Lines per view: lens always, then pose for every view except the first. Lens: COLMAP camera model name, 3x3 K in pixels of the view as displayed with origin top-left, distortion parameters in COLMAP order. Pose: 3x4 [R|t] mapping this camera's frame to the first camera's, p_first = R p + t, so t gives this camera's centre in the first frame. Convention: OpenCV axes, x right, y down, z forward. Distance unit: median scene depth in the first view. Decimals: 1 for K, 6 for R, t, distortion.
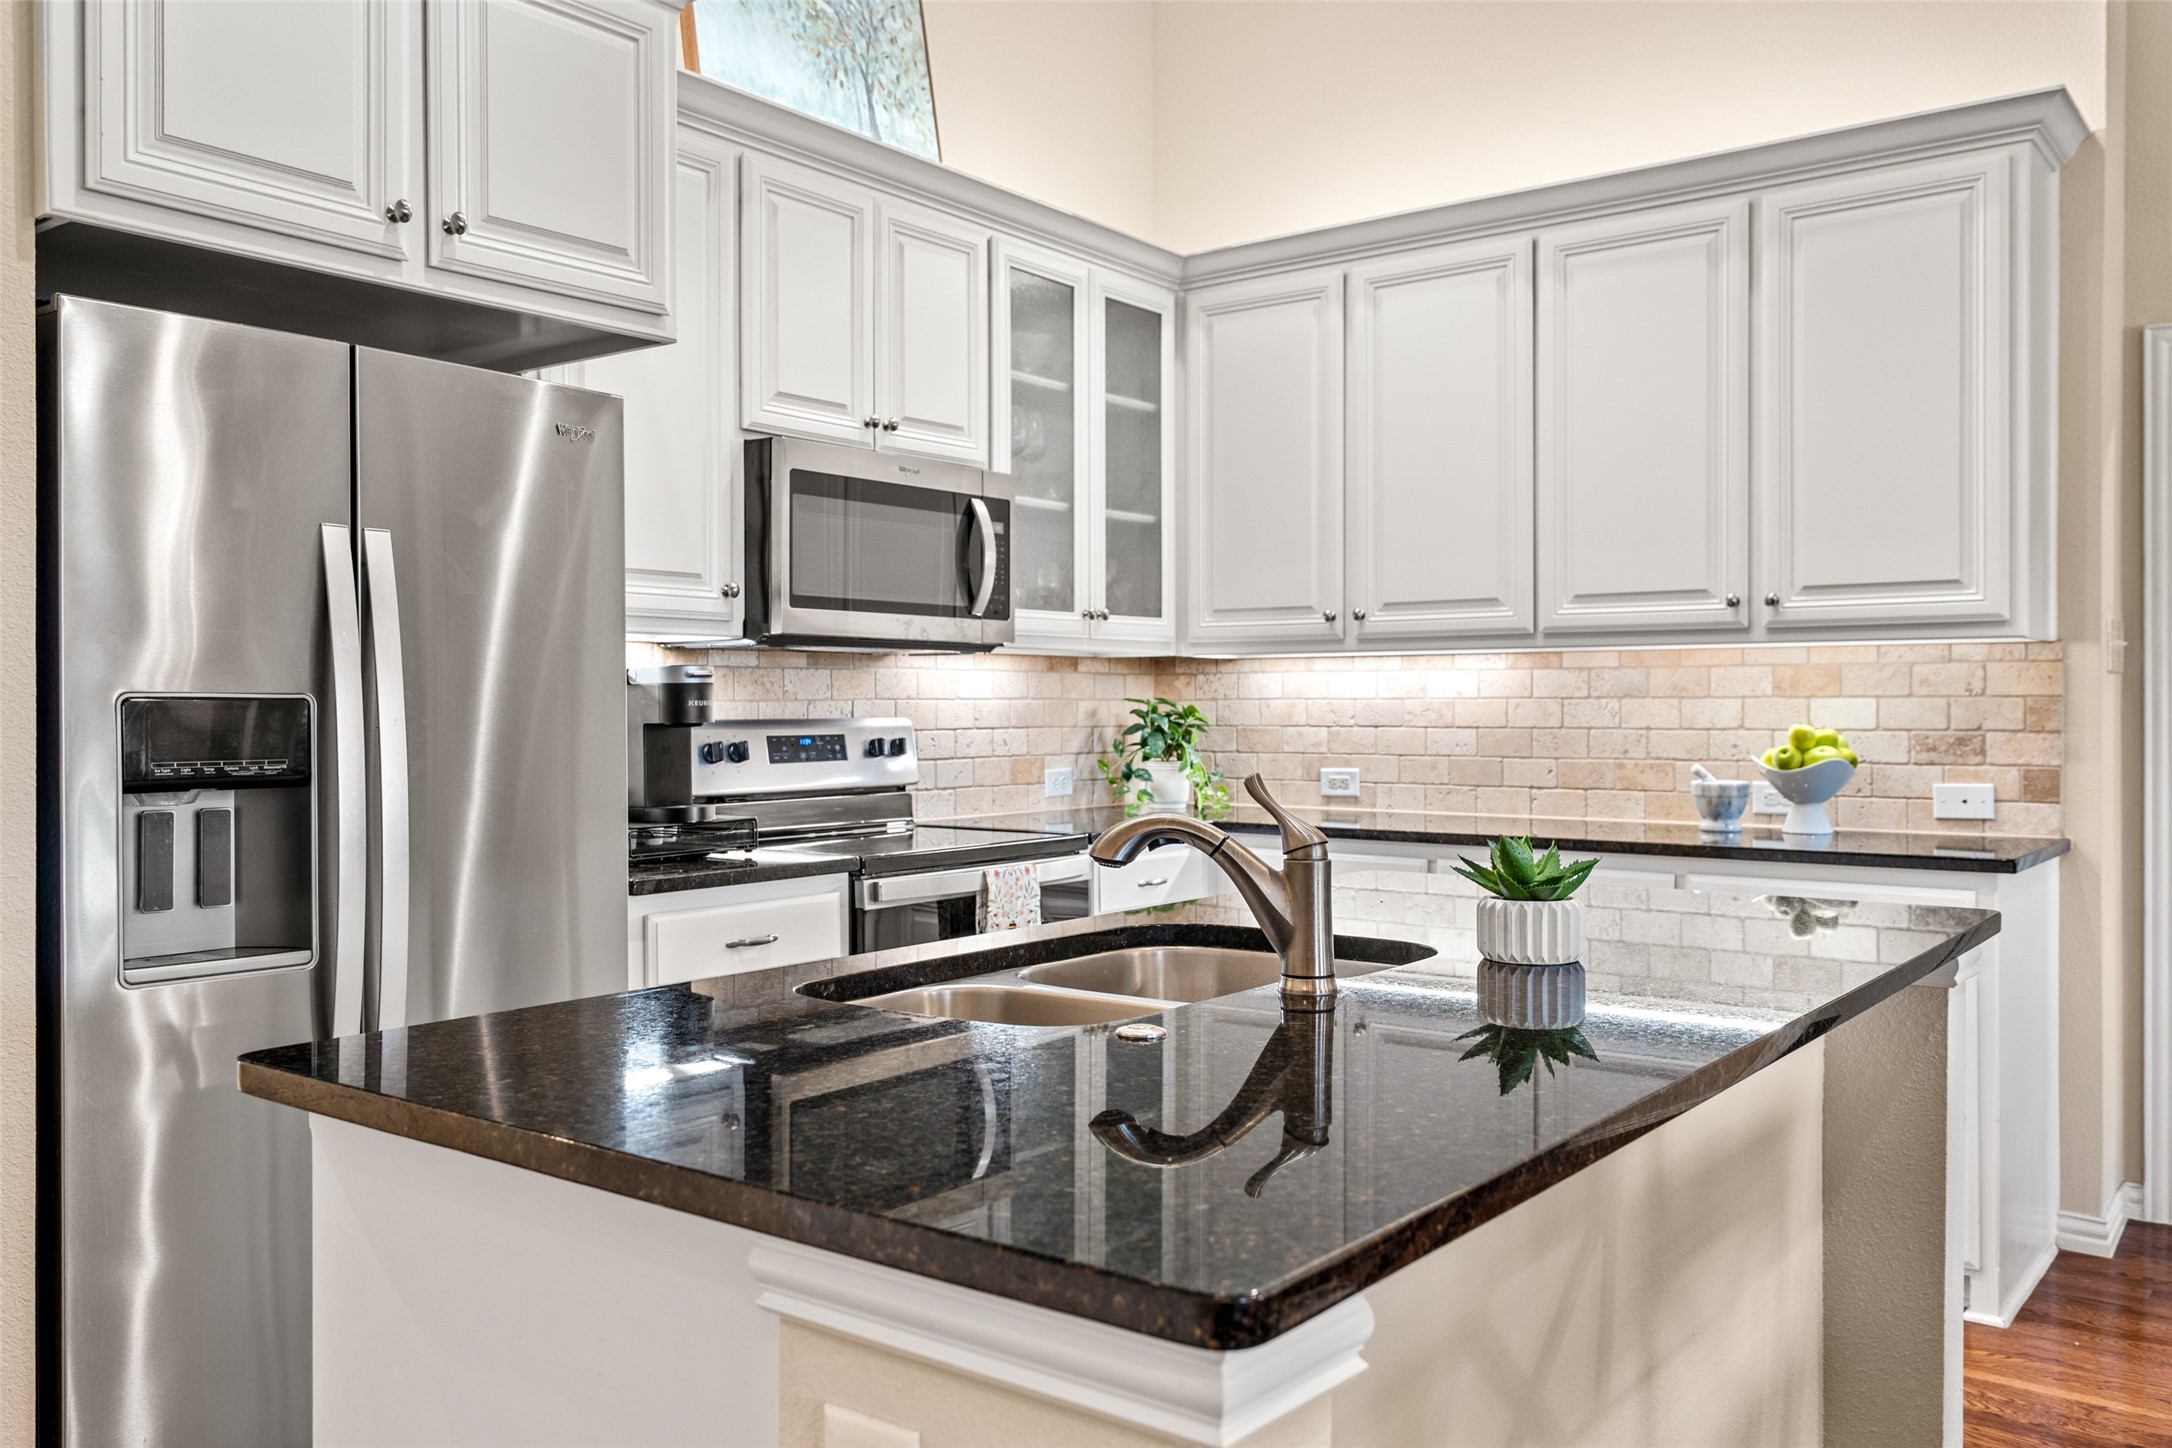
lens RADIAL K [[1721.7, 0, 1075.3], [0, 1721.7, 718.0], [0, 0, 1]] dist [0.006179, 0.002323]
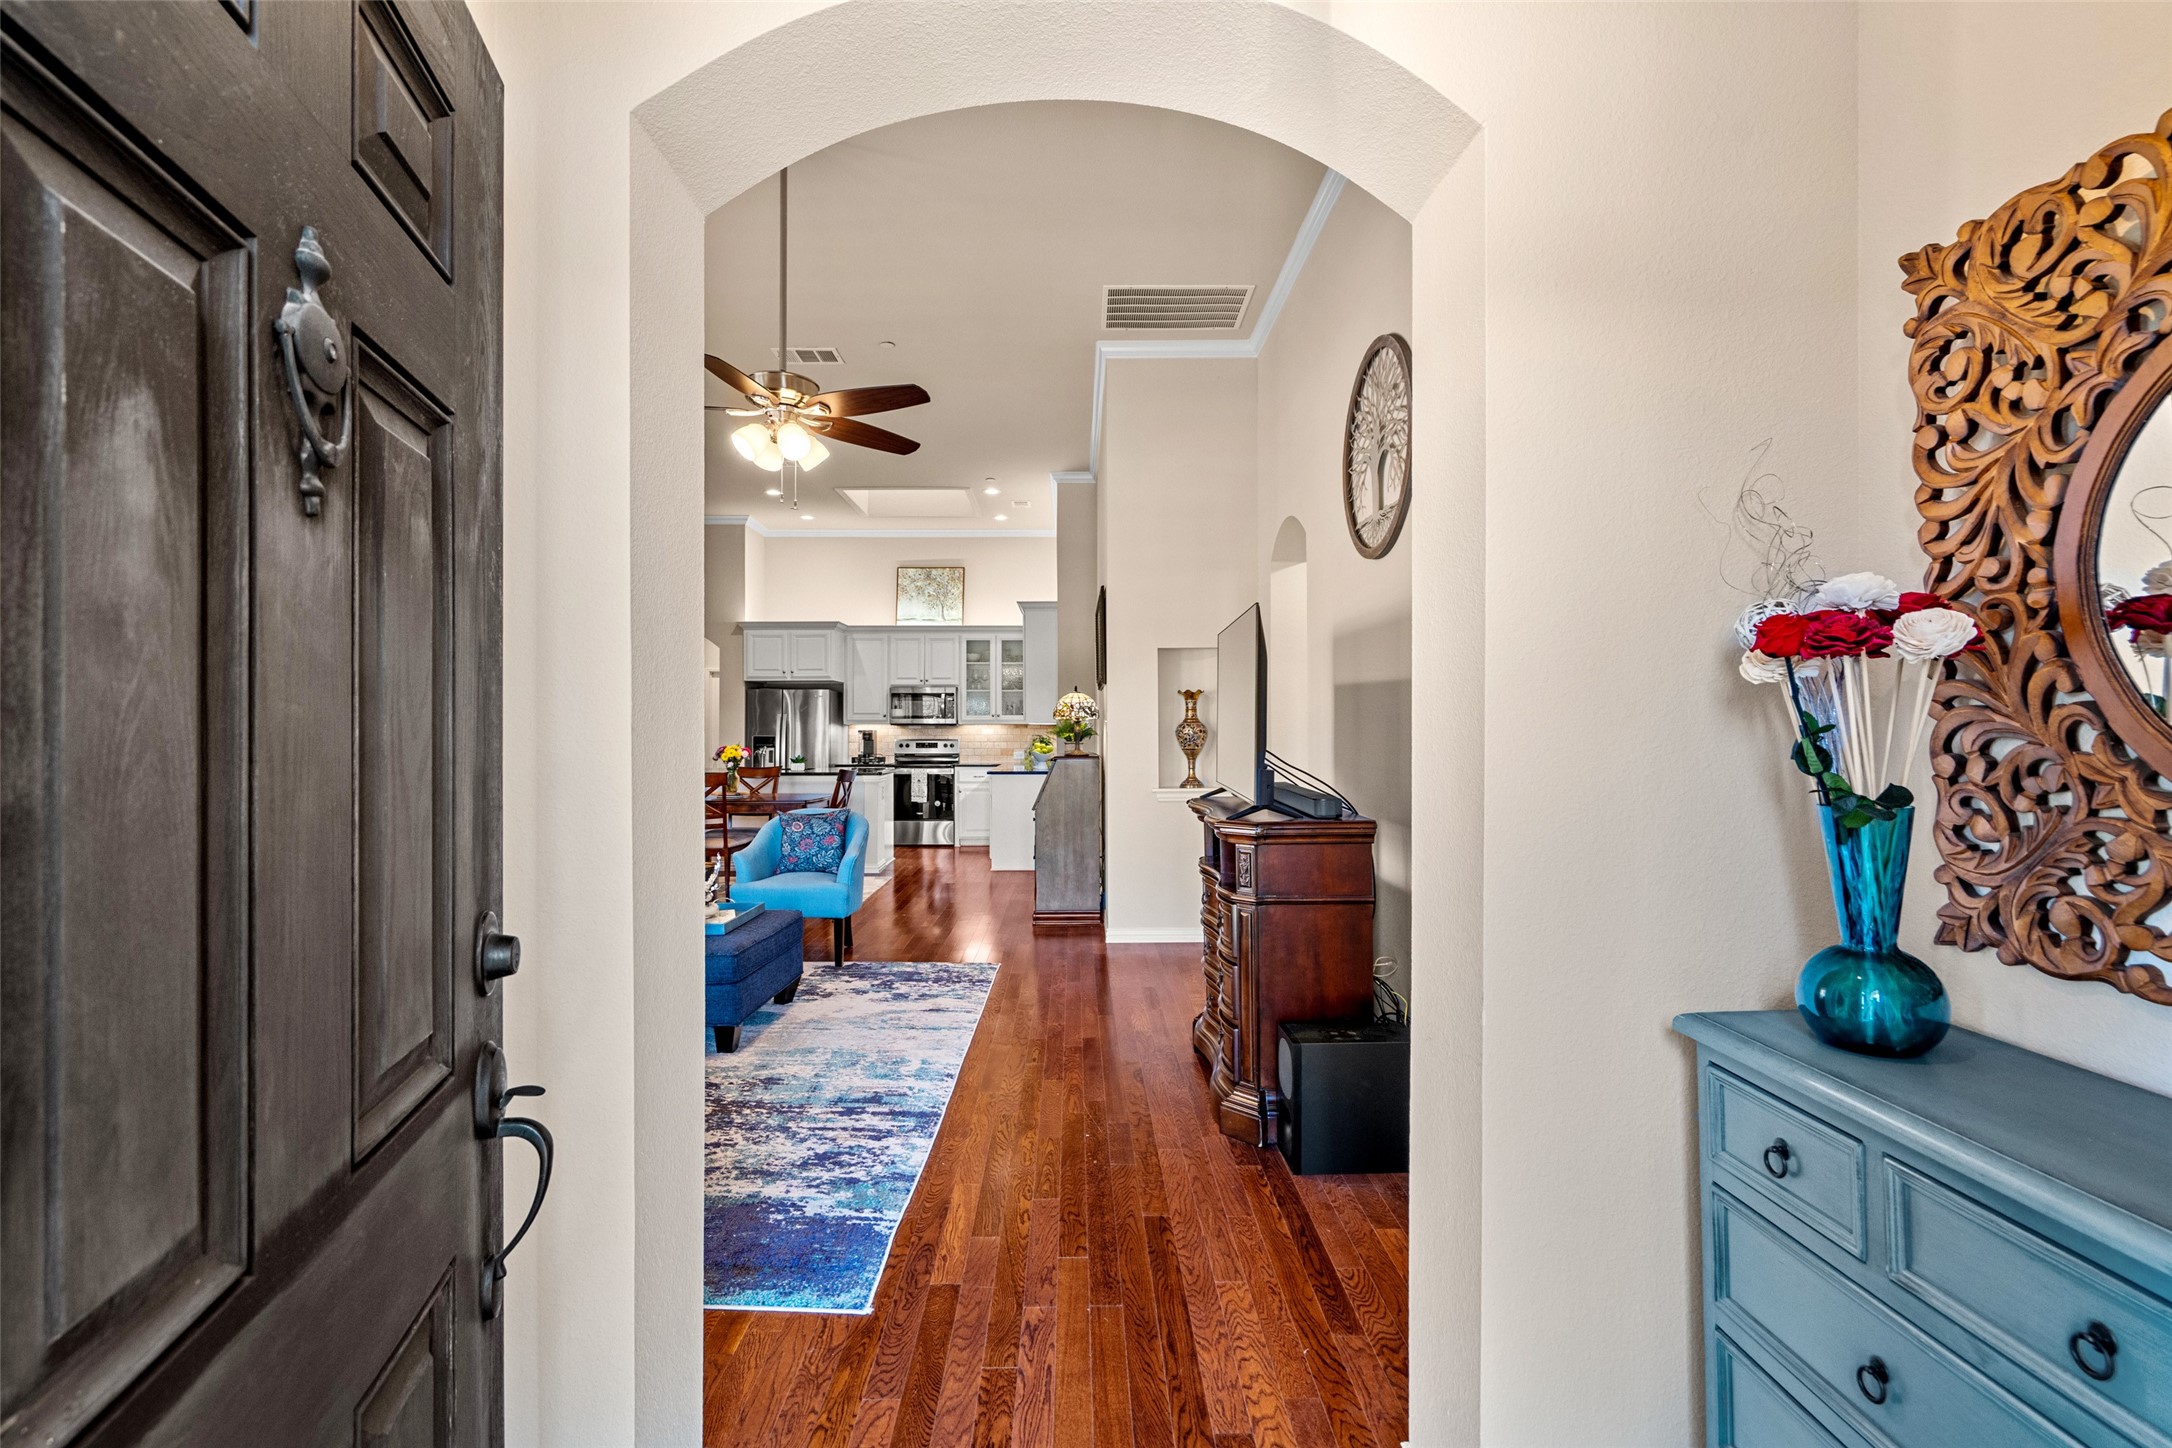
lens RADIAL K [[999.4, 0, 1078.7], [0, 999.4, 706.2], [0, 0, 1]] dist [-0.003670, 0.003003]
pose [[0.611462, -0.016750, -0.791097, 2.304807], [-0.004681, 0.999682, -0.024785, -0.024539], [0.791260, 0.018858, 0.611189, -0.389221]]
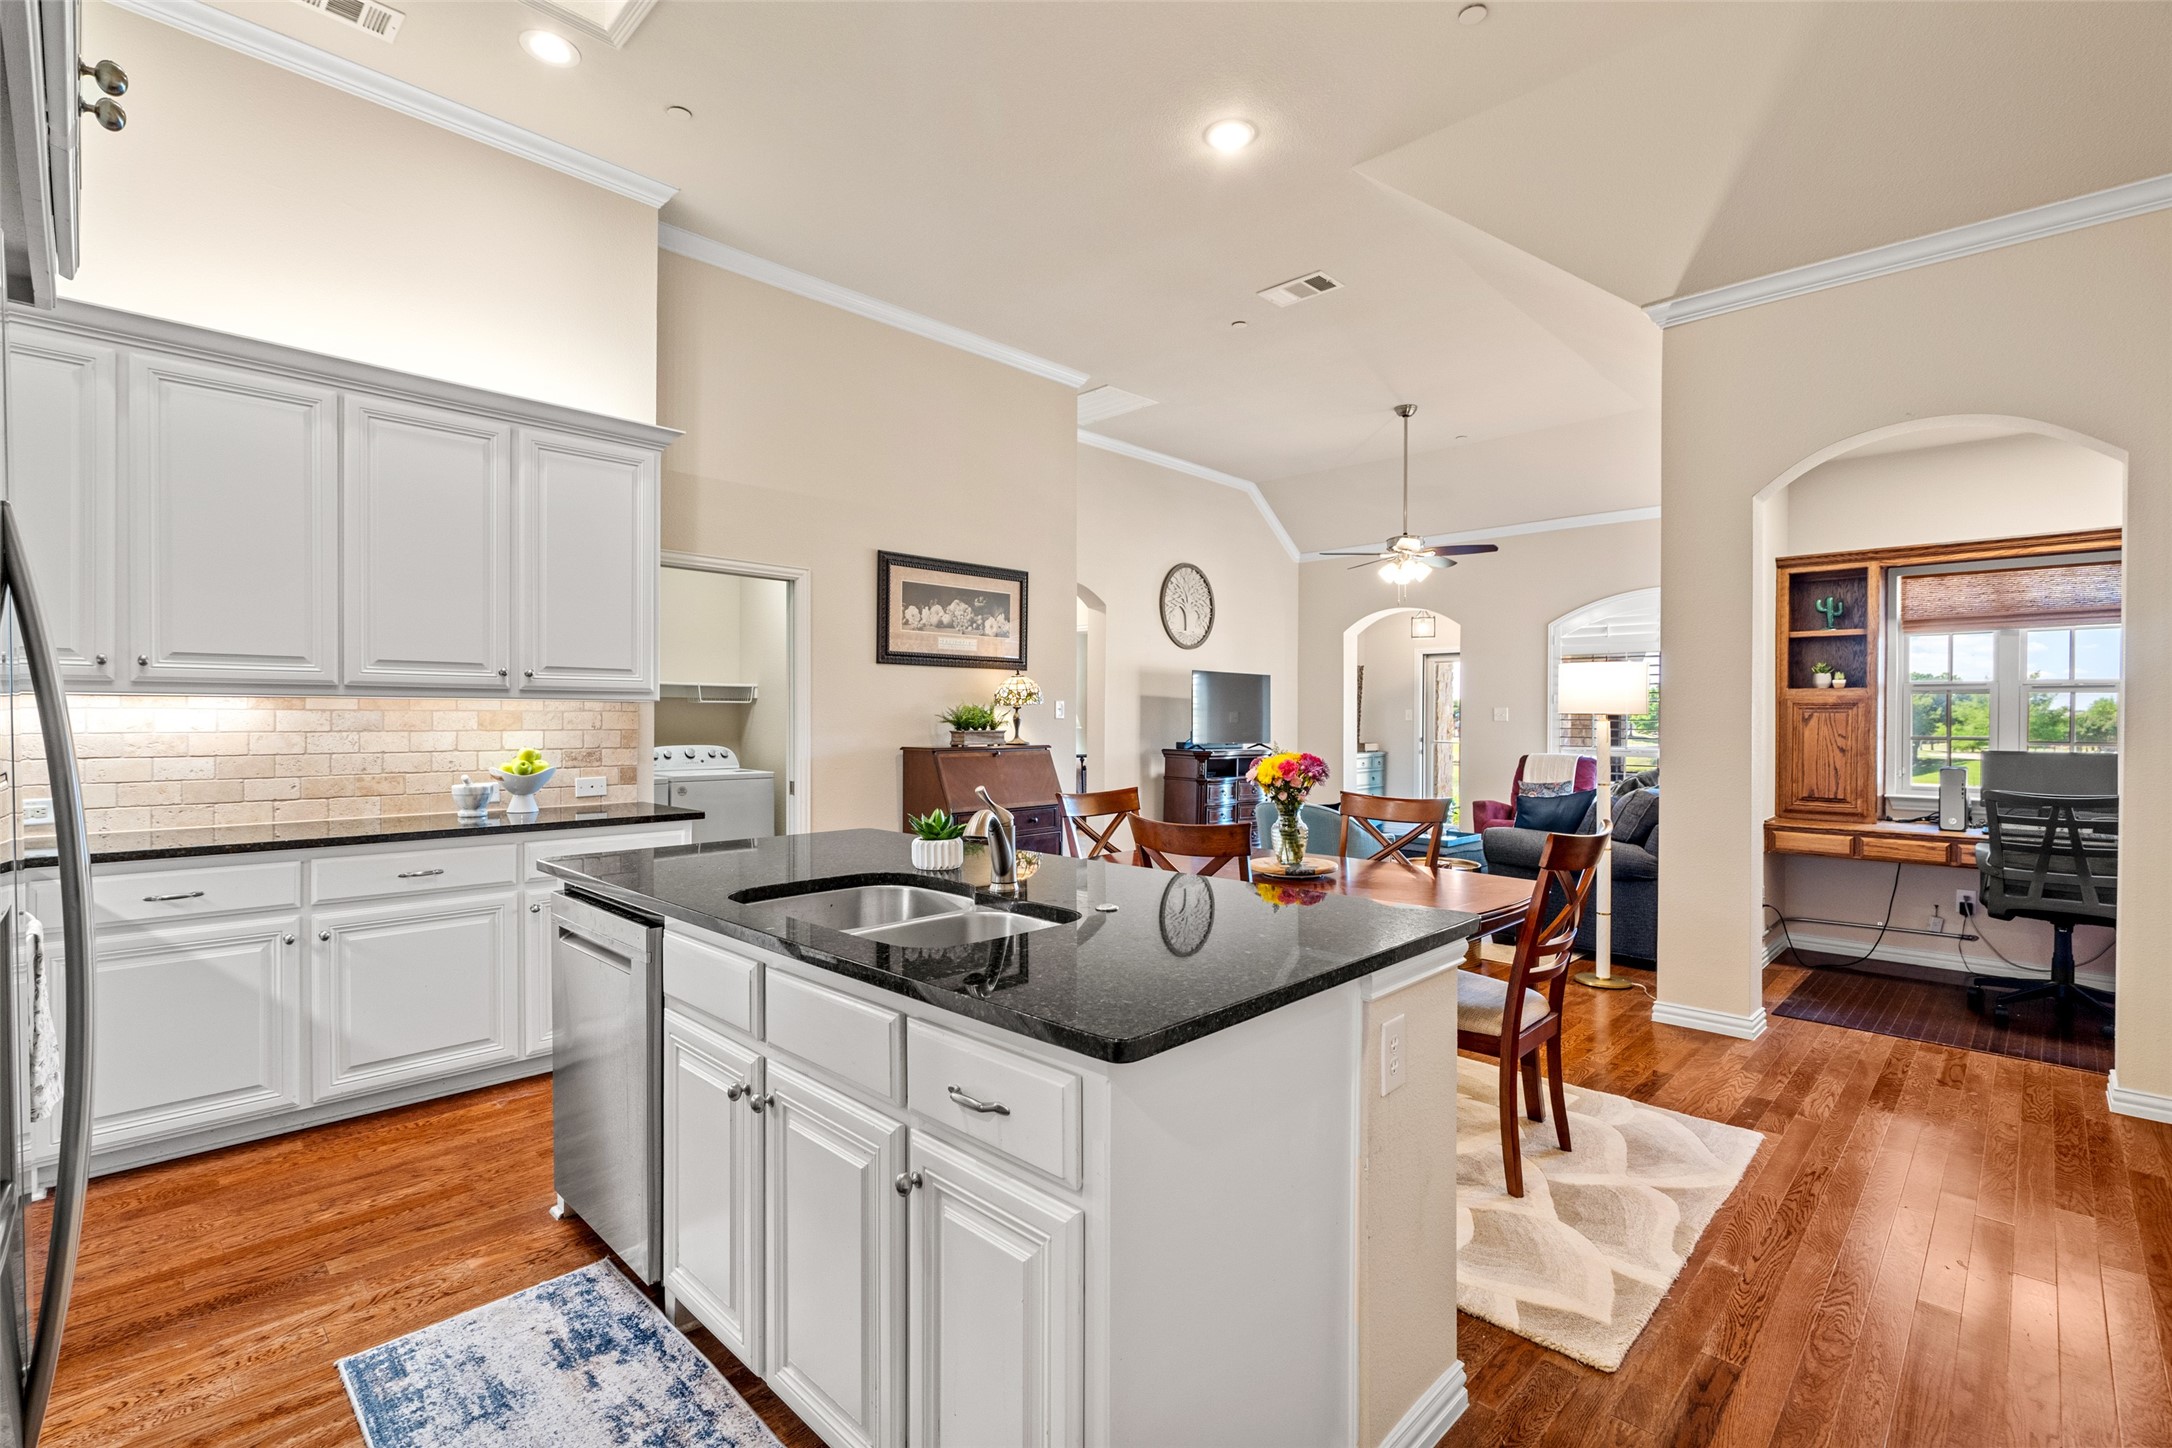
lens RADIAL K [[999.4, 0, 1088.5], [0, 999.4, 722.3], [0, 0, 1]] dist [-0.003670, 0.003003]
pose [[0.117690, -0.001757, 0.993049, -0.455846], [0.004208, 0.999990, 0.001271, -0.018979], [-0.993041, 0.004029, 0.117697, 0.328238]]
